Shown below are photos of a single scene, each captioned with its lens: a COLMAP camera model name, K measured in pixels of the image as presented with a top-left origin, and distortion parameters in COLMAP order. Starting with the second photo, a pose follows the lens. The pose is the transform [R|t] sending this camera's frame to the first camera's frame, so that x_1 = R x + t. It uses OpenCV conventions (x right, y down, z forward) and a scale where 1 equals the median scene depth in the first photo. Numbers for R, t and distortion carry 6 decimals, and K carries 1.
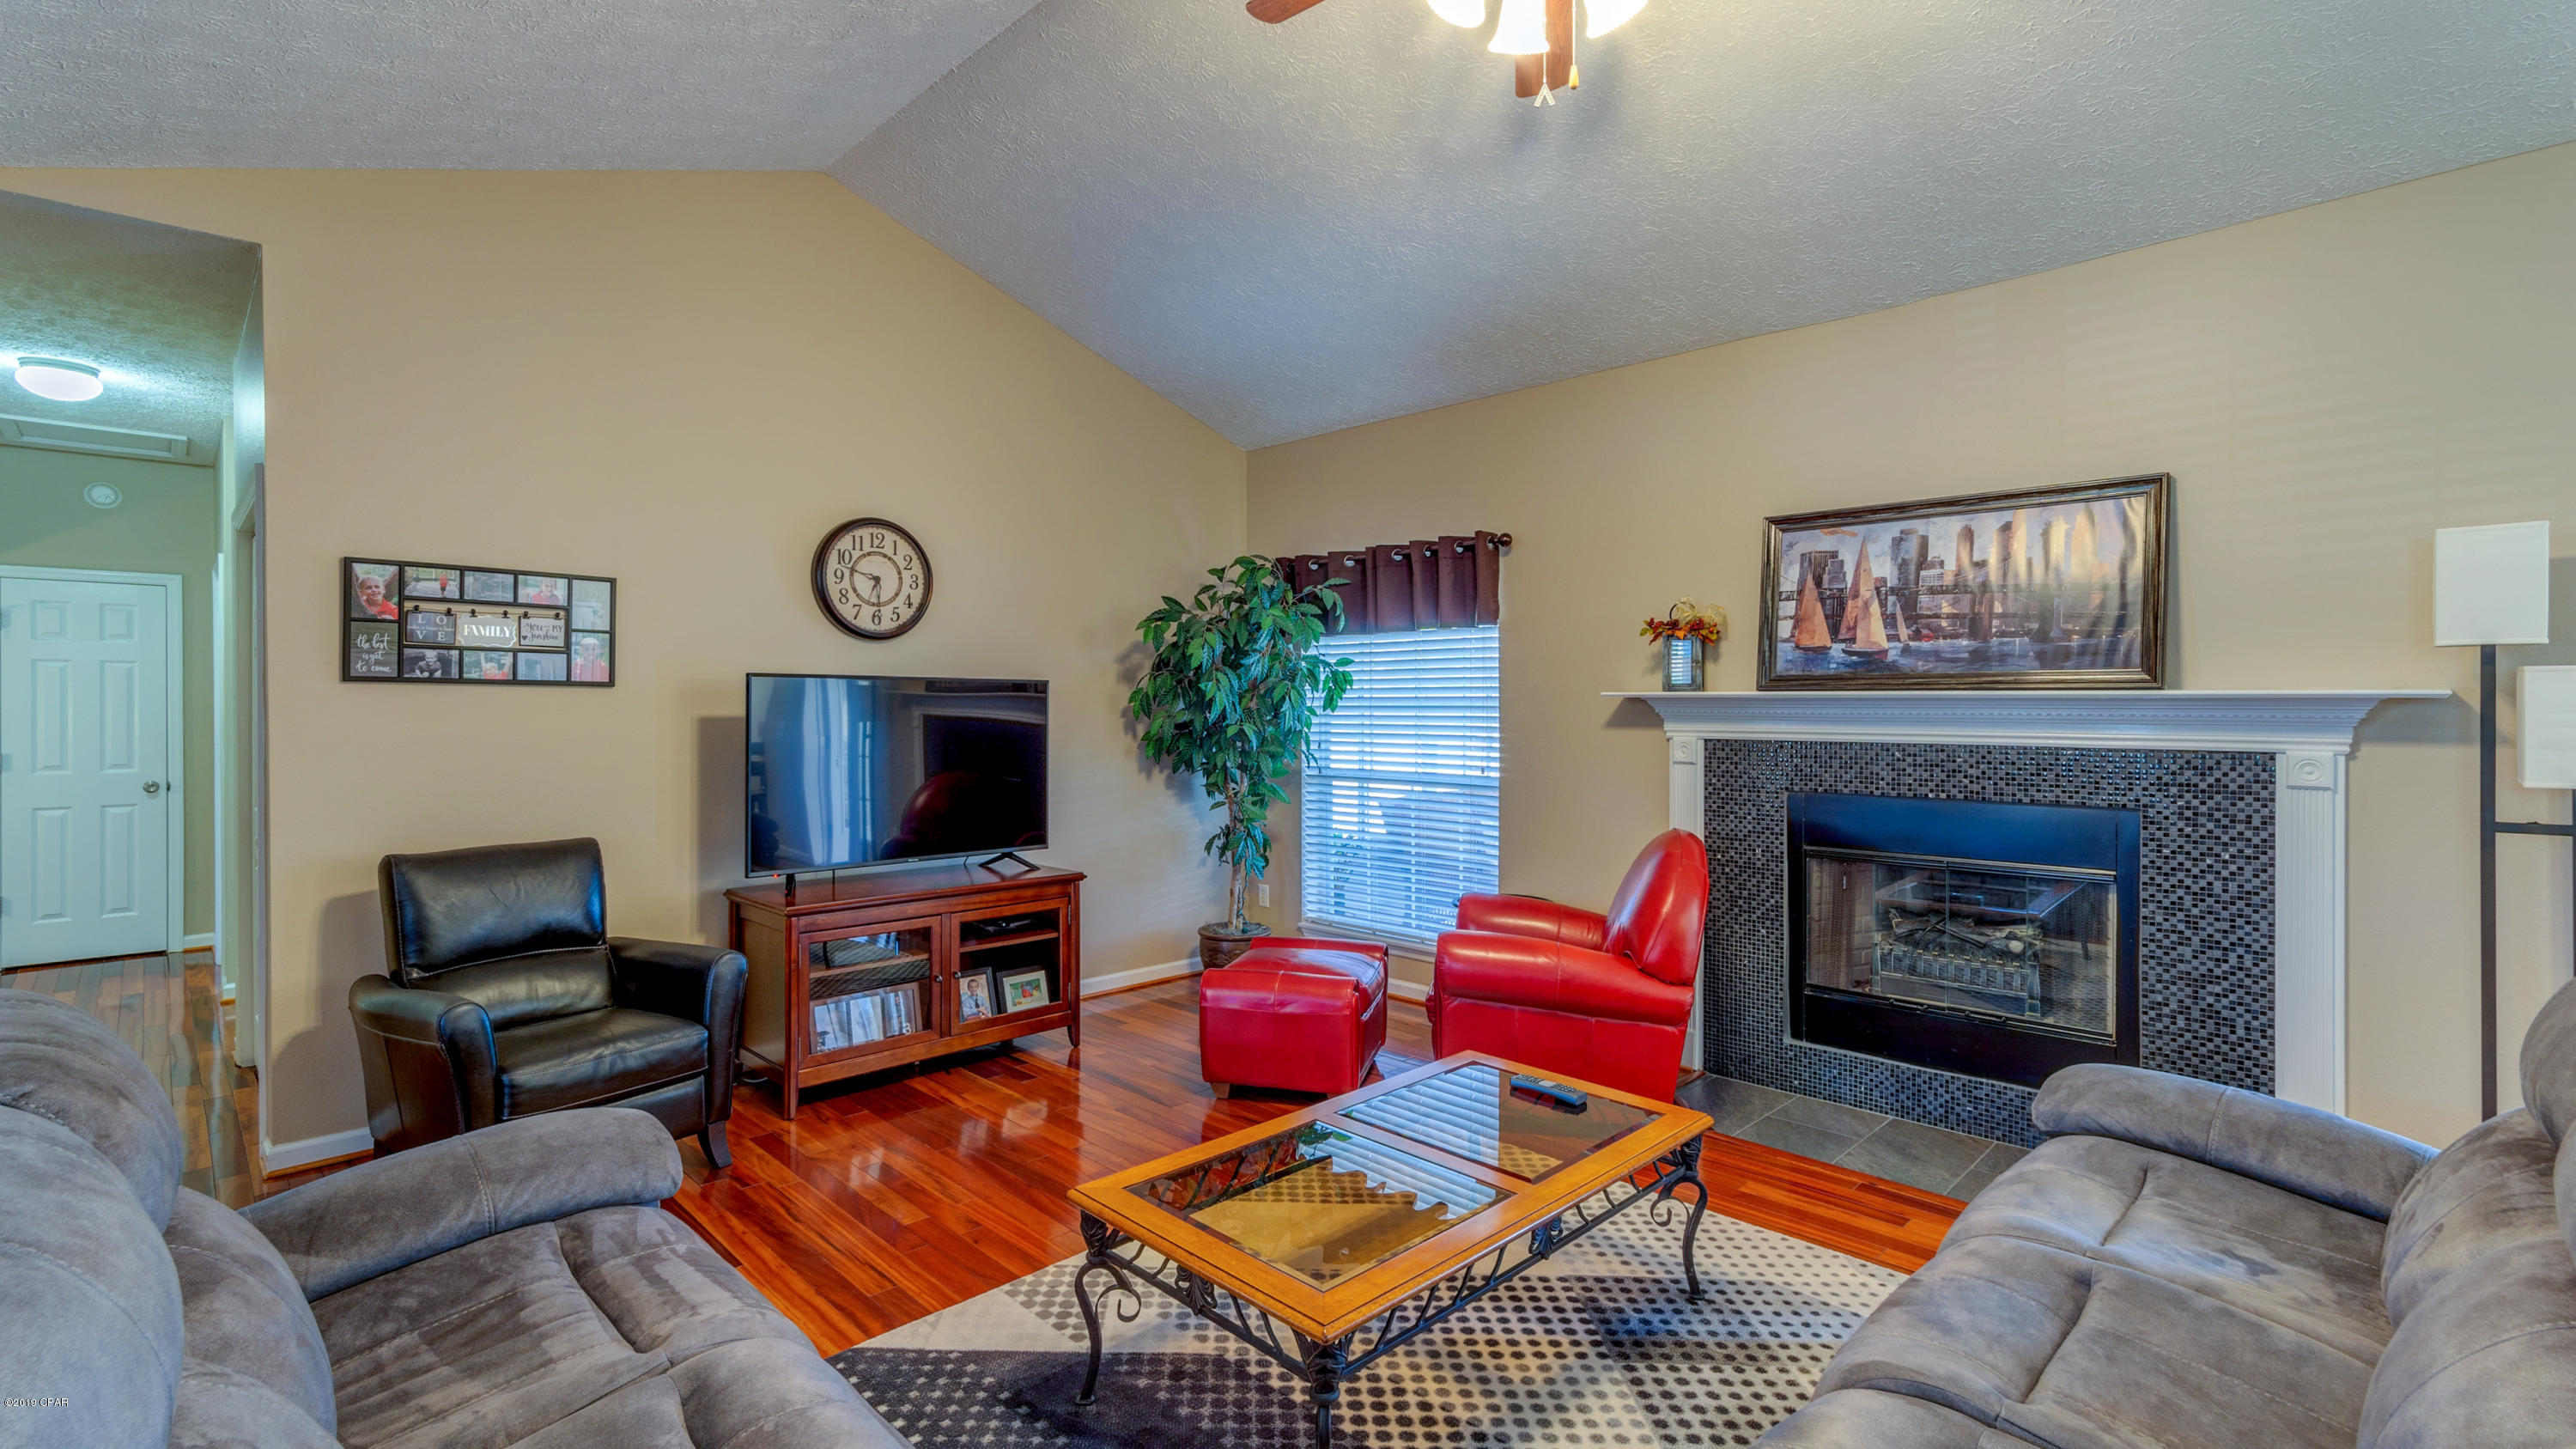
lens RADIAL K [[1160.9, 0, 1285.6], [0, 1160.9, 708.0], [0, 0, 1]] dist [-0.000292, 0.000878]
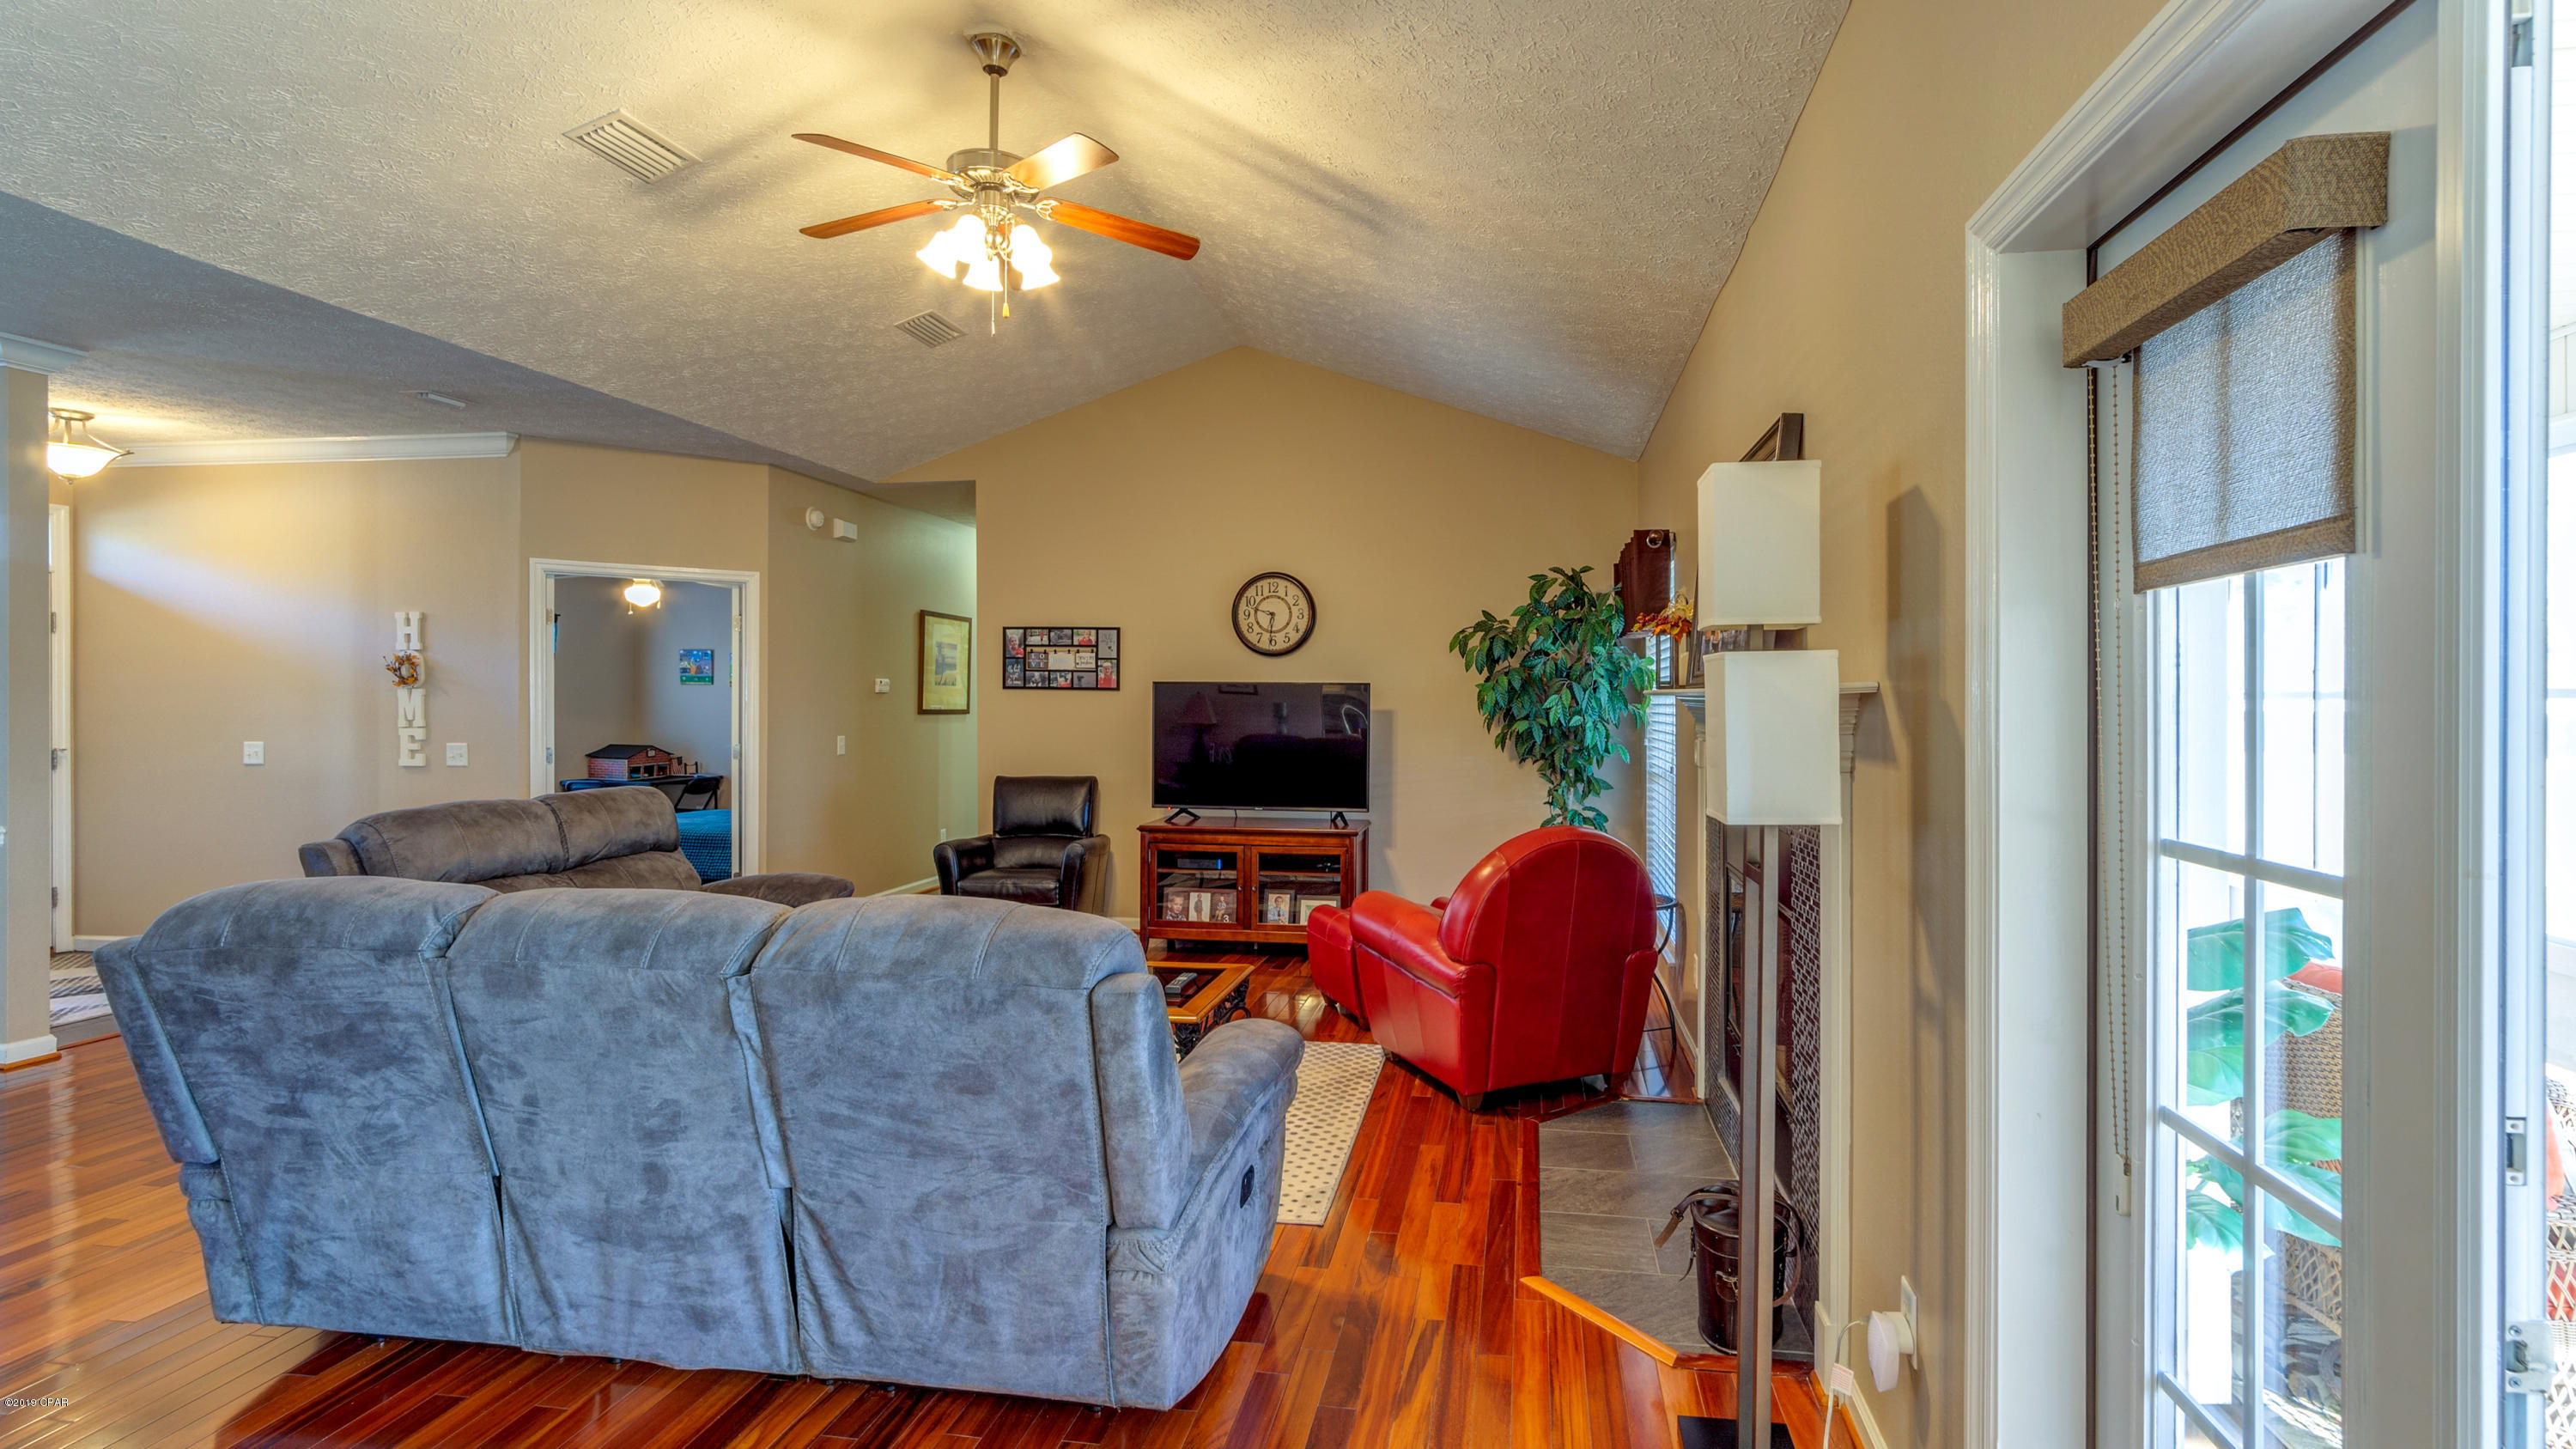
lens RADIAL K [[1160.9, 0, 1360.3], [0, 1160.9, 683.2], [0, 0, 1]] dist [-0.000292, 0.000878]
pose [[0.609995, -0.011810, -0.792317, 0.900539], [-0.002792, 0.999851, -0.017052, -0.000627], [0.792400, 0.012614, 0.609871, 0.210044]]
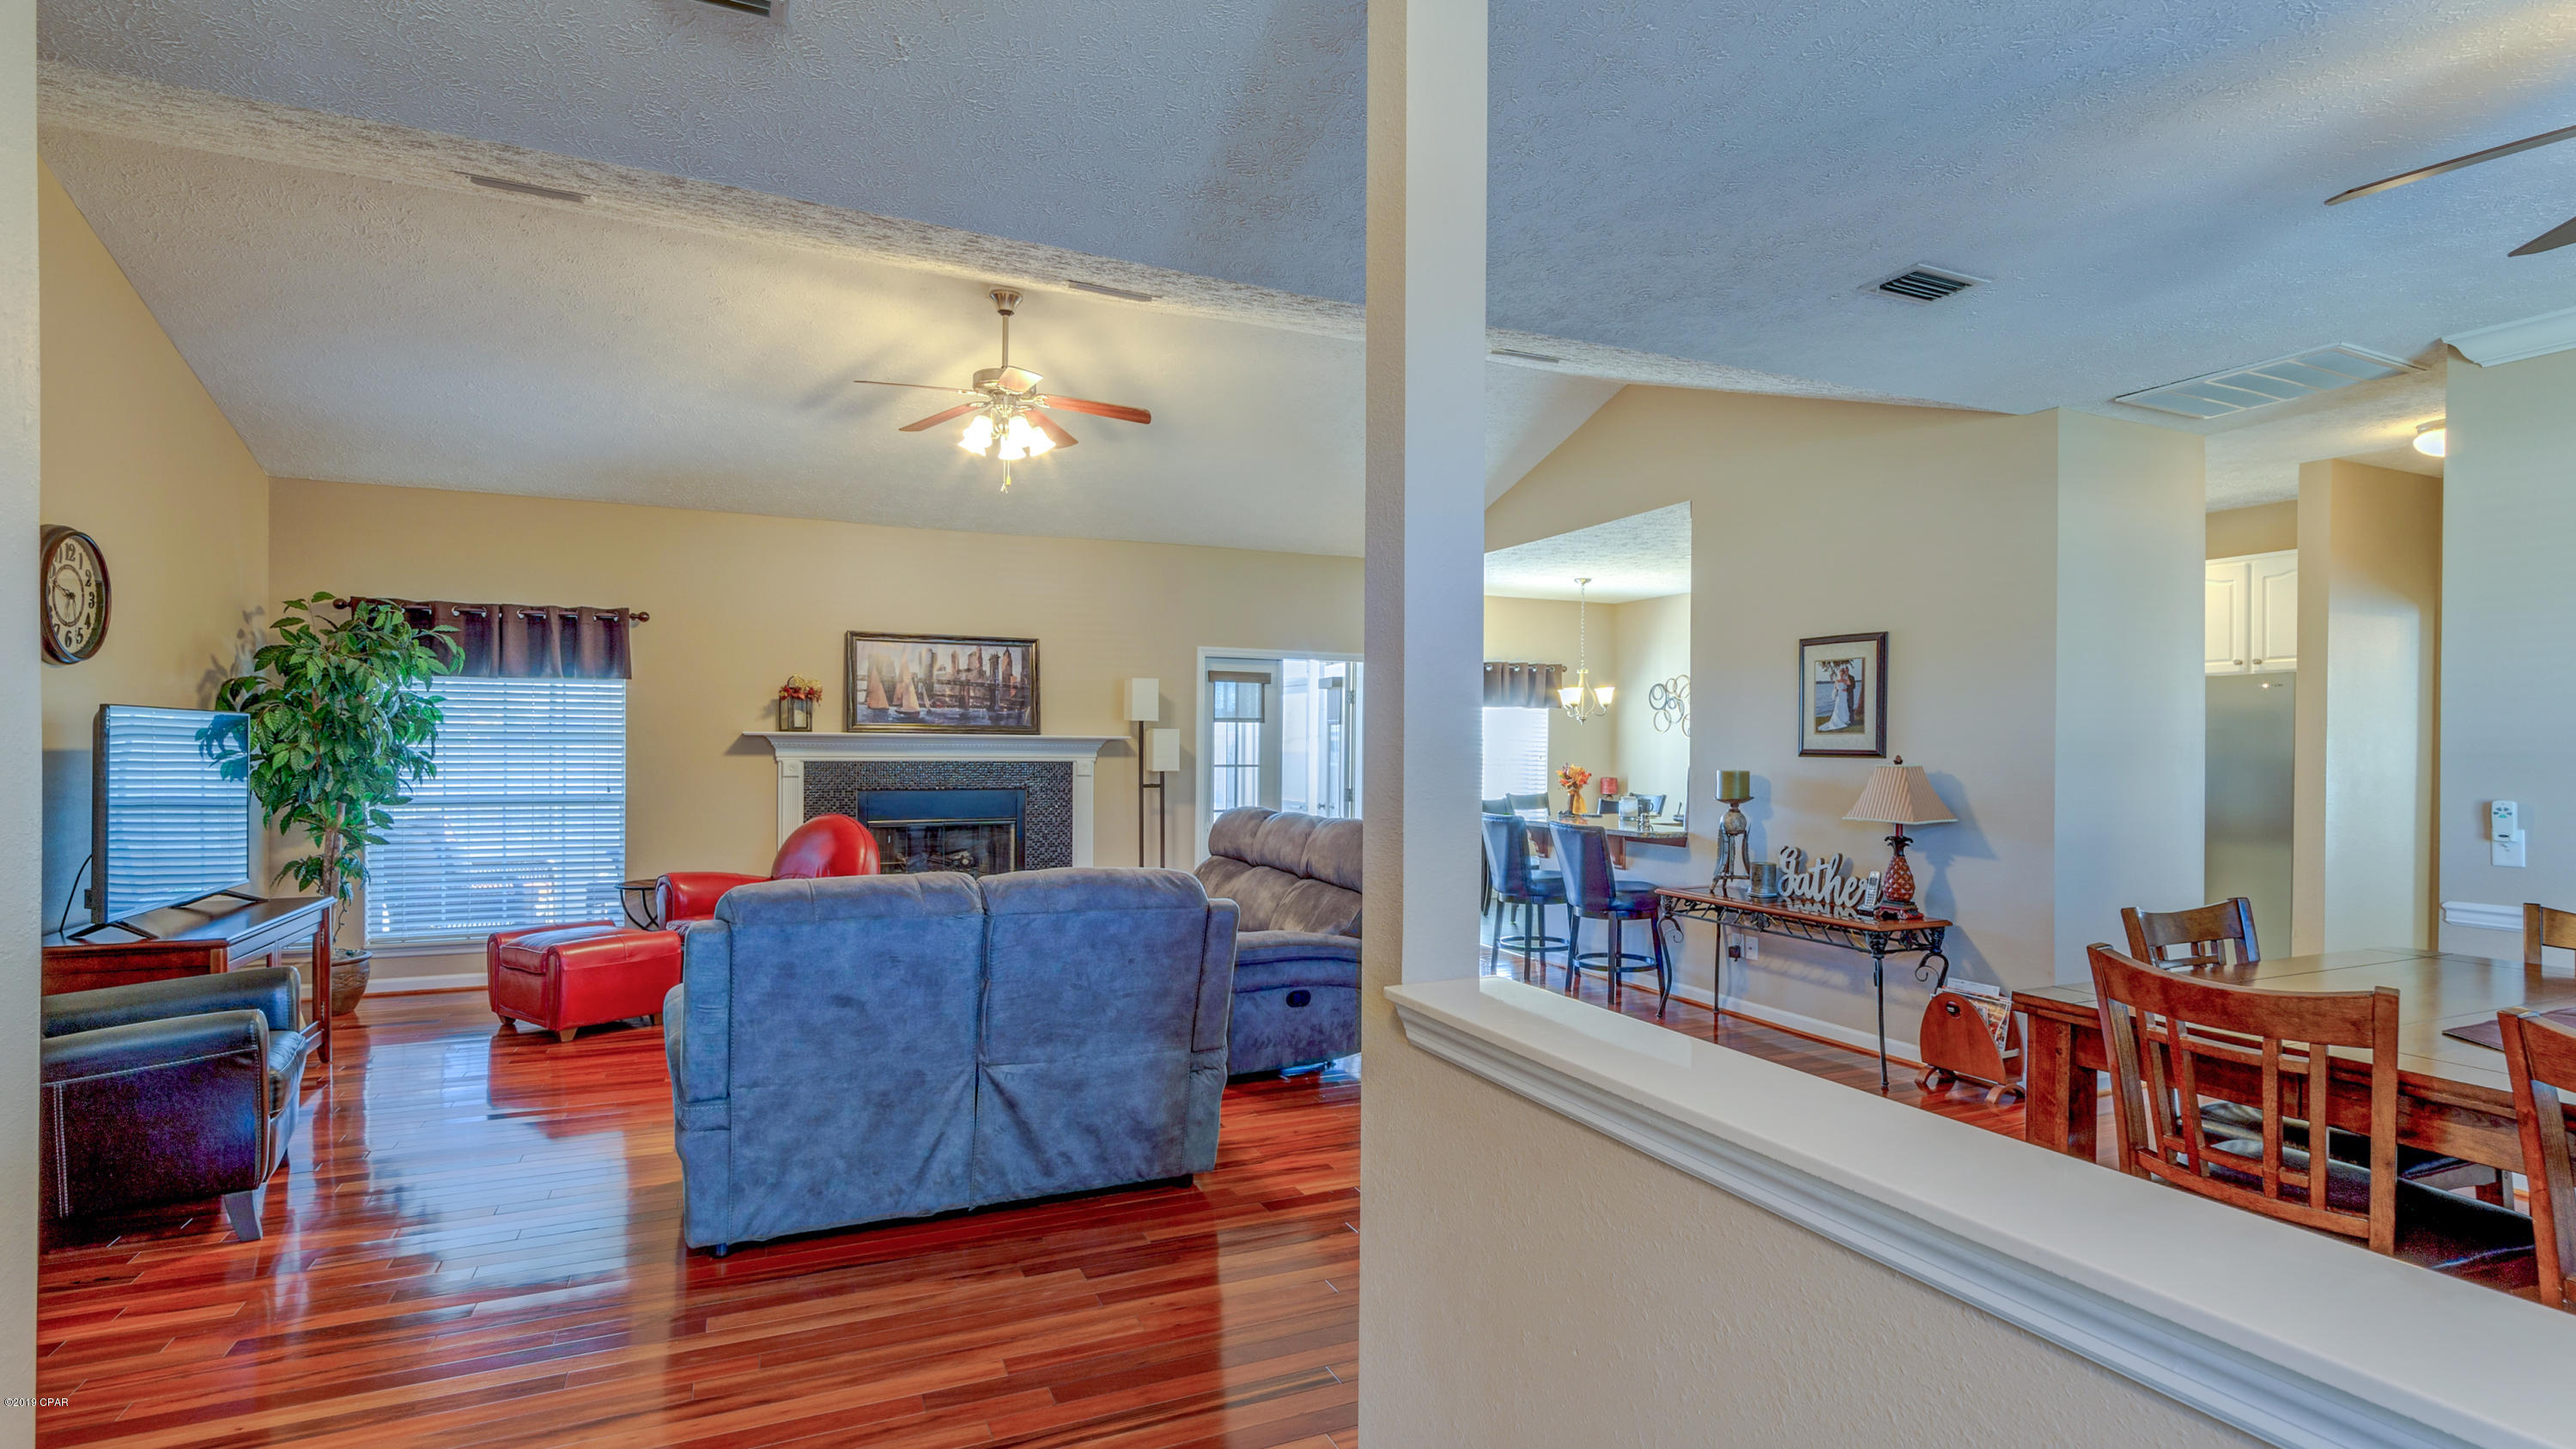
lens RADIAL K [[1160.9, 0, 1341.2], [0, 1160.9, 755.1], [0, 0, 1]] dist [-0.000292, 0.000878]
pose [[0.319127, -0.008827, 0.947671, -0.924864], [-0.004194, 0.999934, 0.010726, -0.002335], [-0.947703, -0.007398, 0.319069, -0.220161]]
